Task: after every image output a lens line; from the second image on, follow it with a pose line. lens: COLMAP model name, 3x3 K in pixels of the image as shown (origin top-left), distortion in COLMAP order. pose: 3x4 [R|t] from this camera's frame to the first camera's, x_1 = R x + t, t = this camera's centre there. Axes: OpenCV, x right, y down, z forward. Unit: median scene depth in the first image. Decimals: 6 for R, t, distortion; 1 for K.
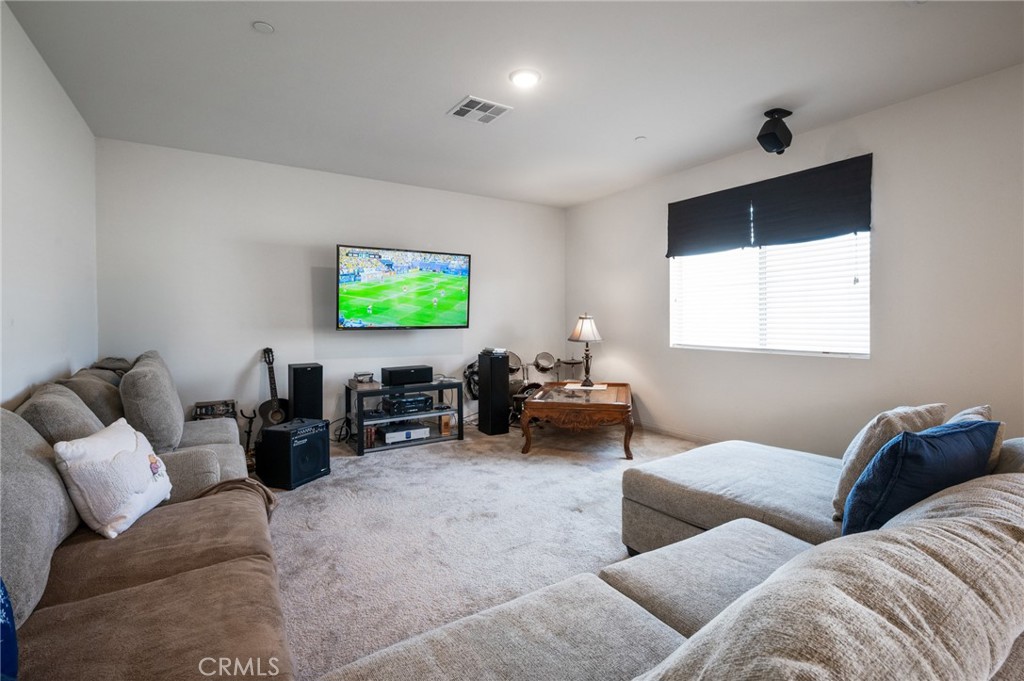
lens RADIAL K [[478.6, 0, 514.9], [0, 478.6, 319.1], [0, 0, 1]] dist [-0.002899, -0.000111]
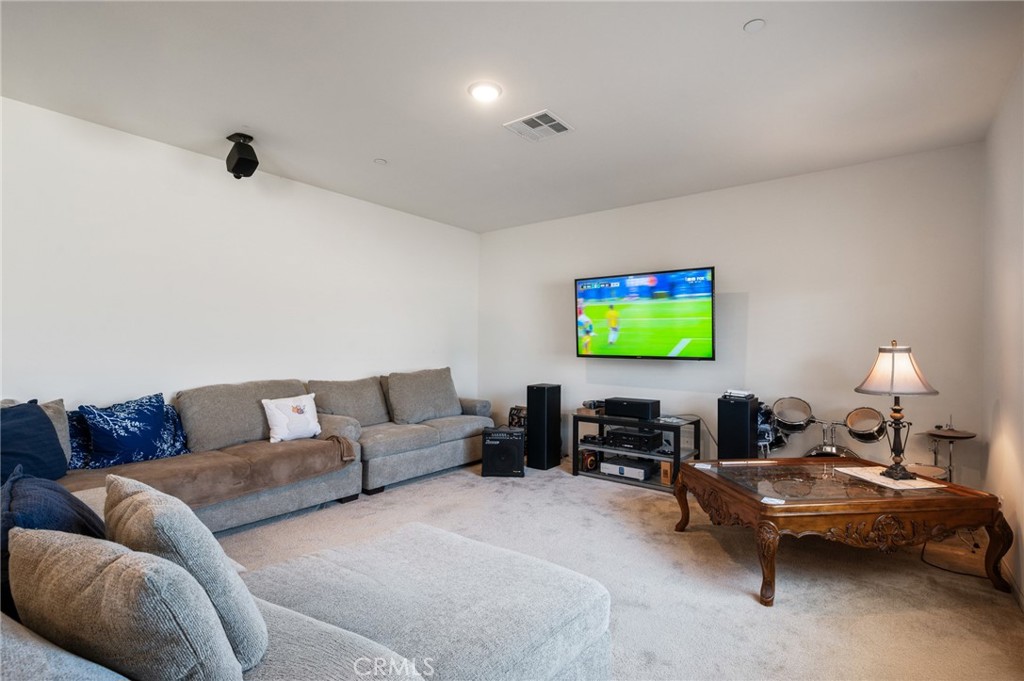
lens RADIAL K [[478.6, 0, 511.7], [0, 478.6, 348.0], [0, 0, 1]] dist [-0.002899, -0.000111]
pose [[0.327308, 0.009521, -0.944870, 0.613452], [-0.015695, 0.999866, 0.004638, -0.000564], [0.944787, 0.013312, 0.327414, 0.498320]]
